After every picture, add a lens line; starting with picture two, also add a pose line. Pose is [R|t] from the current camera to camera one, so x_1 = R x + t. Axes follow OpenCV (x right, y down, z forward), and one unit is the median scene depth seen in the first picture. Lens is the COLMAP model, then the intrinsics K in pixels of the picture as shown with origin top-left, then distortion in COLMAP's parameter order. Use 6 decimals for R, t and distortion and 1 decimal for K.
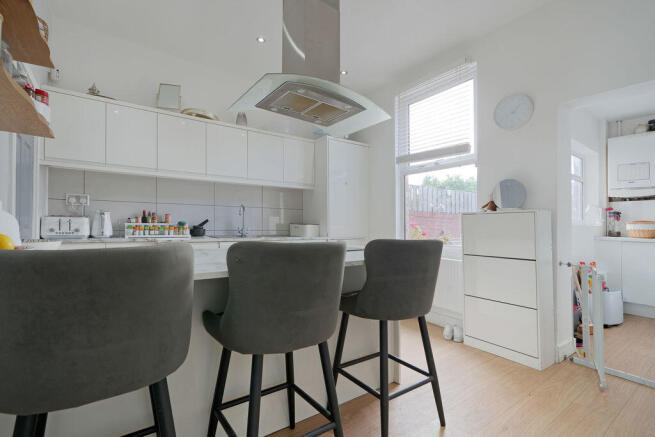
lens RADIAL K [[305.8, 0, 327.9], [0, 305.8, 220.1], [0, 0, 1]] dist [-0.008874, 0.003037]
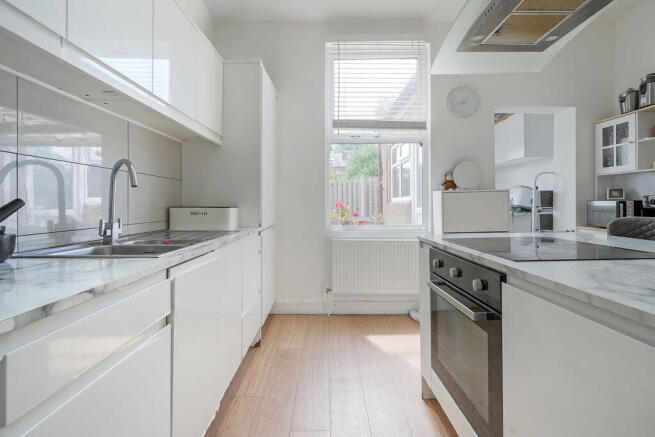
lens RADIAL K [[305.8, 0, 329.4], [0, 305.8, 212.5], [0, 0, 1]] dist [-0.008874, 0.003037]
pose [[0.578106, -0.029264, 0.815437, -0.478273], [0.003040, 0.999427, 0.033712, 0.014076], [-0.815956, -0.017010, 0.577864, 0.566026]]
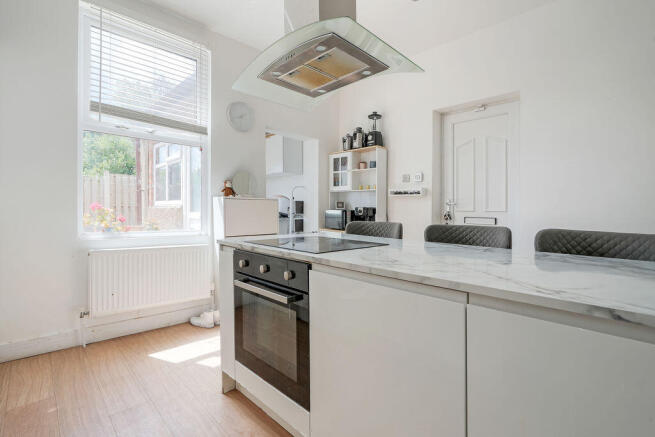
lens RADIAL K [[305.8, 0, 327.4], [0, 305.8, 218.4], [0, 0, 1]] dist [-0.008874, 0.003037]
pose [[-0.138169, -0.030758, 0.989931, -0.526209], [-0.027150, 0.999260, 0.027258, 0.013752], [-0.990036, -0.023110, -0.138902, 0.619097]]
